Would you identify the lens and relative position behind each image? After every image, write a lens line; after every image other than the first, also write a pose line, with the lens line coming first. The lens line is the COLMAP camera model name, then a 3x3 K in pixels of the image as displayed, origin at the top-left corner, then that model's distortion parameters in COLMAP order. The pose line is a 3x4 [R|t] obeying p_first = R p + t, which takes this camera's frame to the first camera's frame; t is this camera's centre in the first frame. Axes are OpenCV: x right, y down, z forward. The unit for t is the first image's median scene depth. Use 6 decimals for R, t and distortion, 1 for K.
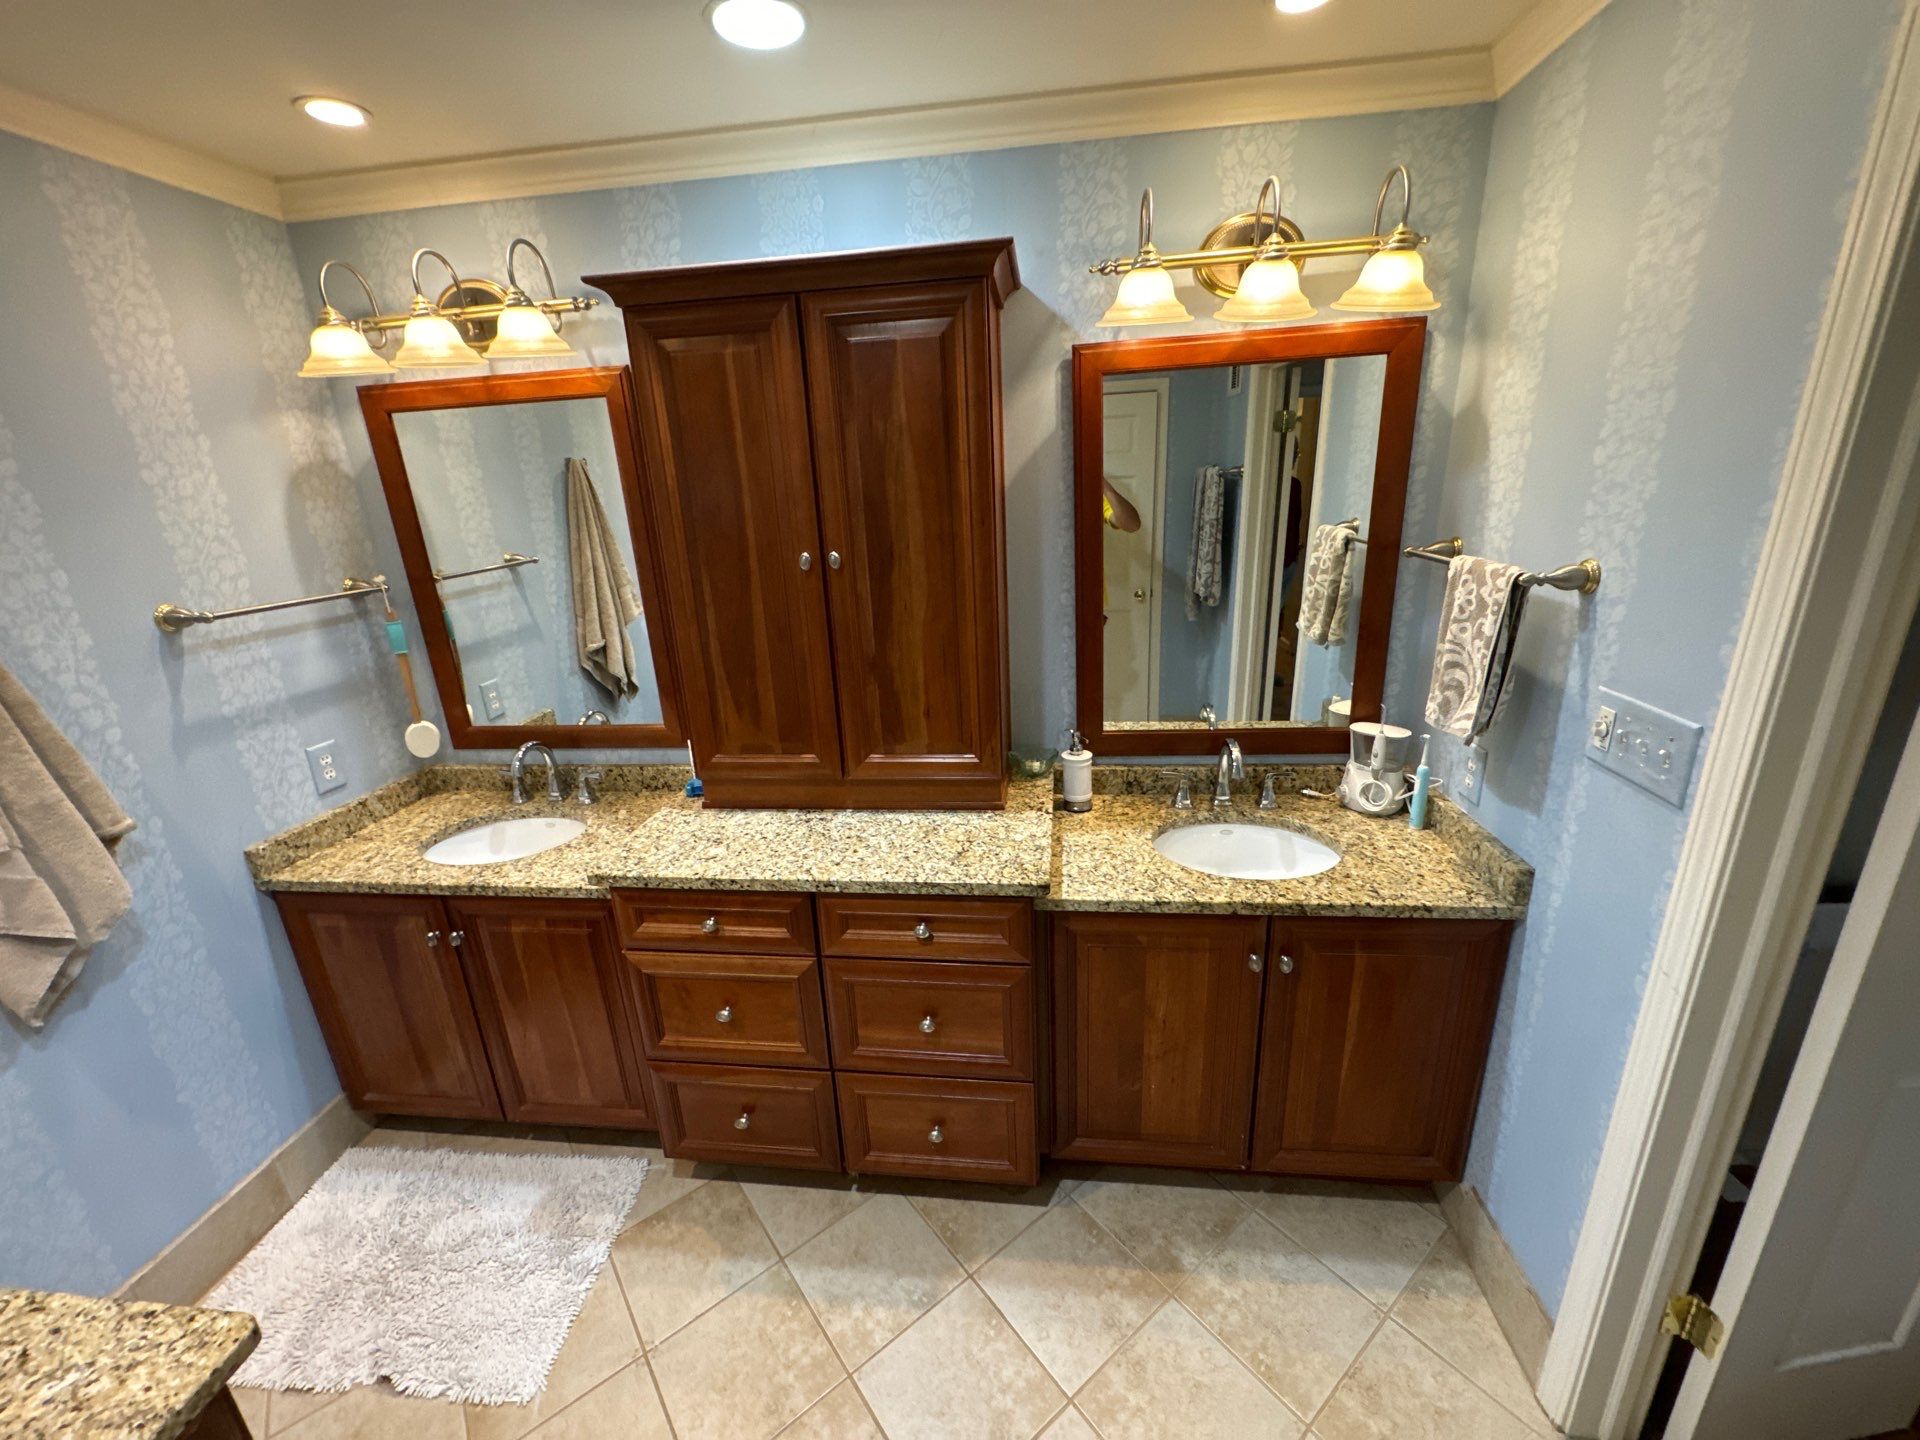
lens RADIAL K [[776.0, 0, 961.6], [0, 776.0, 715.3], [0, 0, 1]] dist [-0.002918, 0.000248]
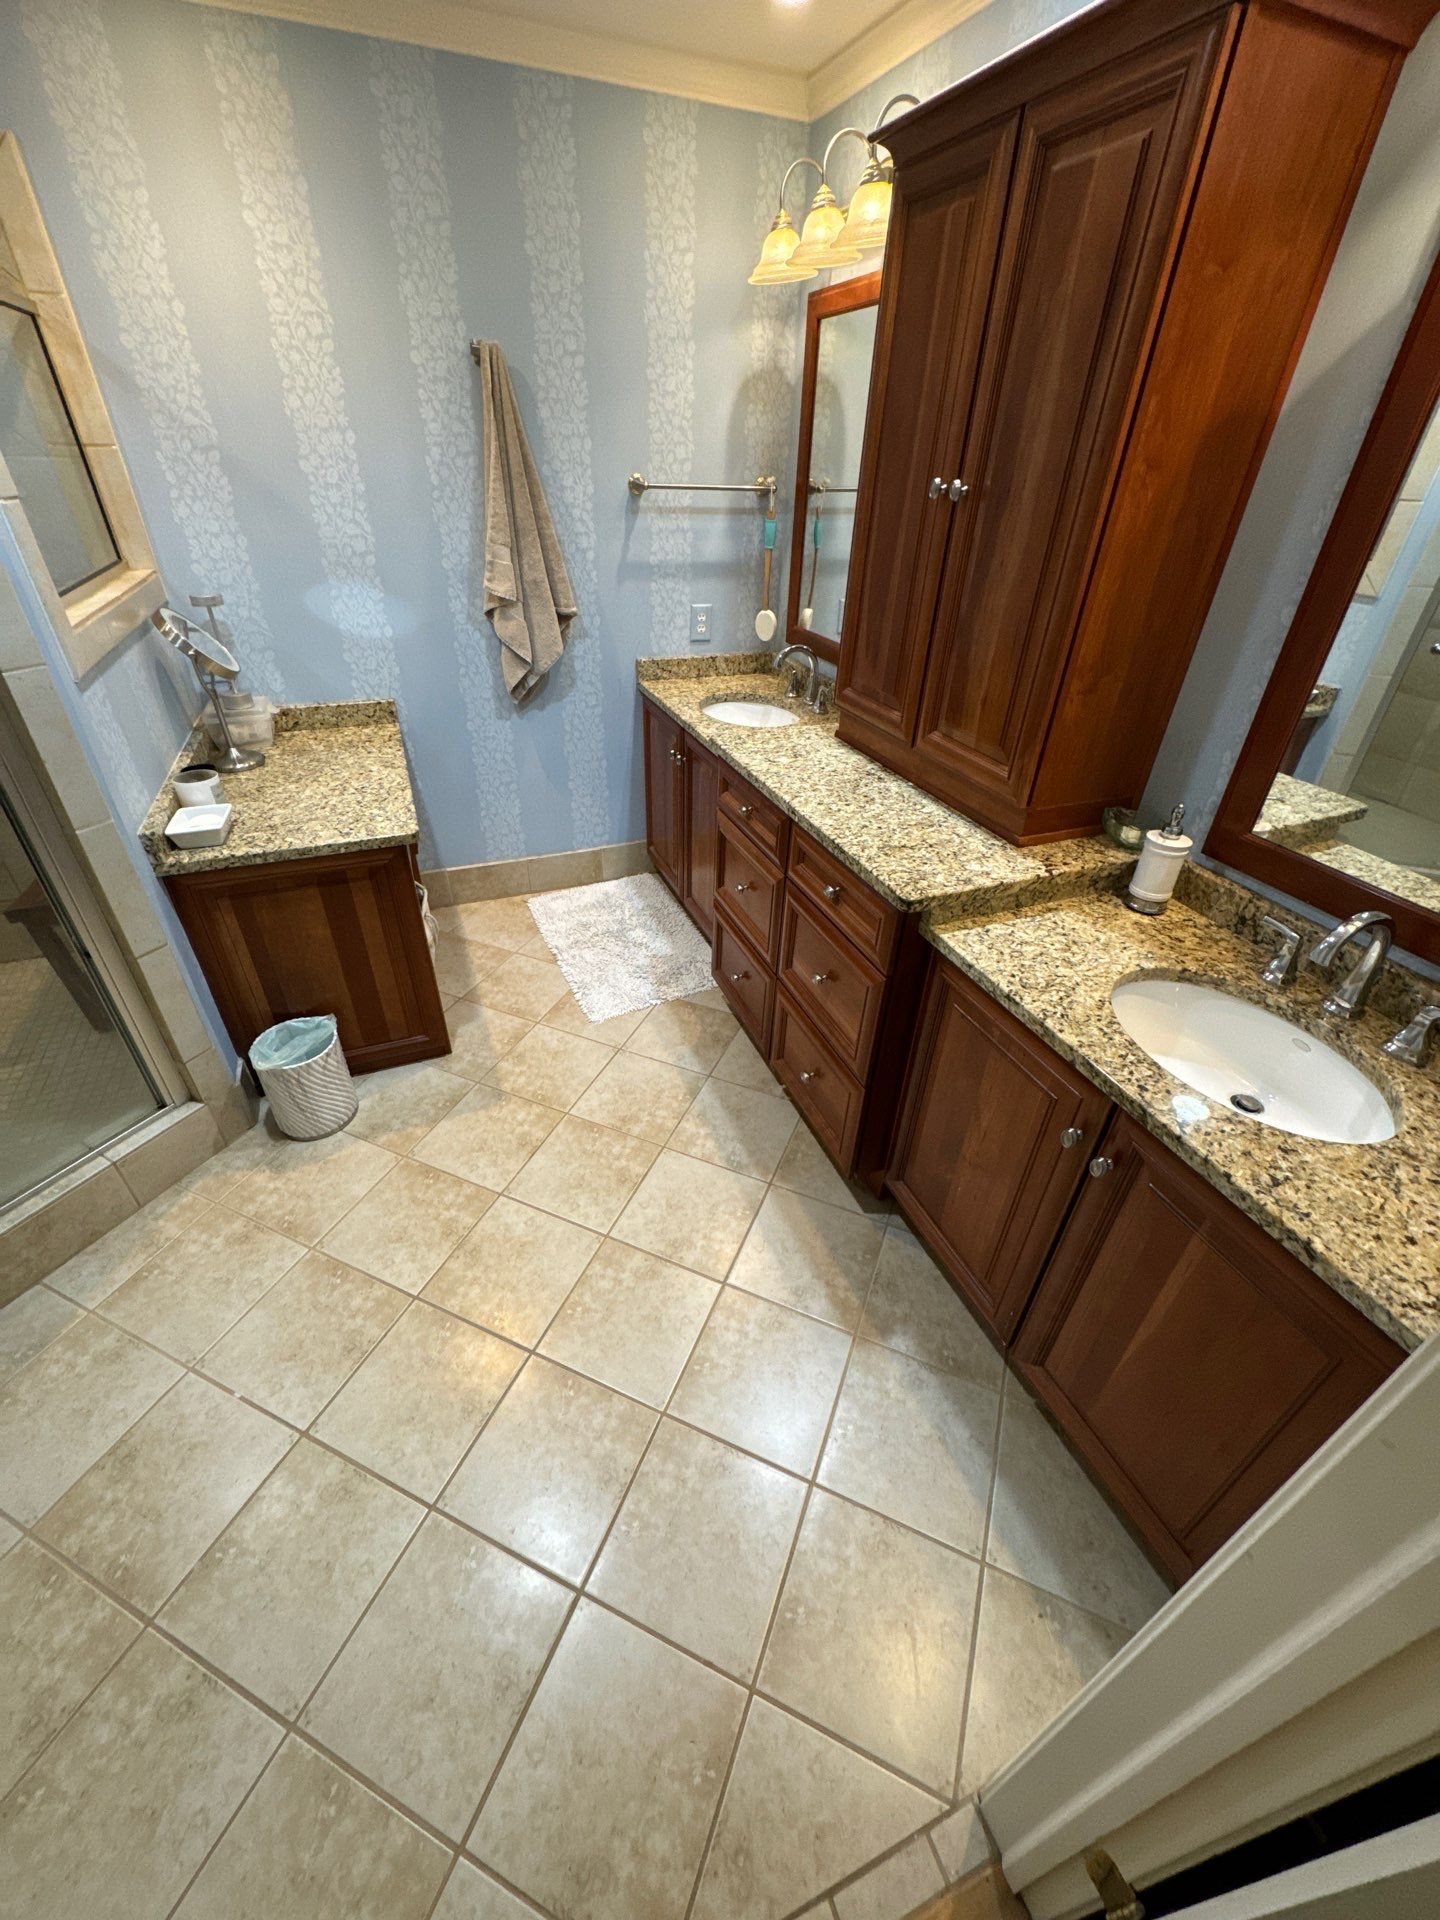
lens RADIAL K [[776.0, 0, 717.3], [0, 776.0, 965.8], [0, 0, 1]] dist [-0.002918, 0.000248]
pose [[0.471901, 0.538012, -0.698465, 0.575810], [-0.308698, 0.842902, 0.440705, -0.042934], [0.825842, 0.007646, 0.563850, 0.253243]]
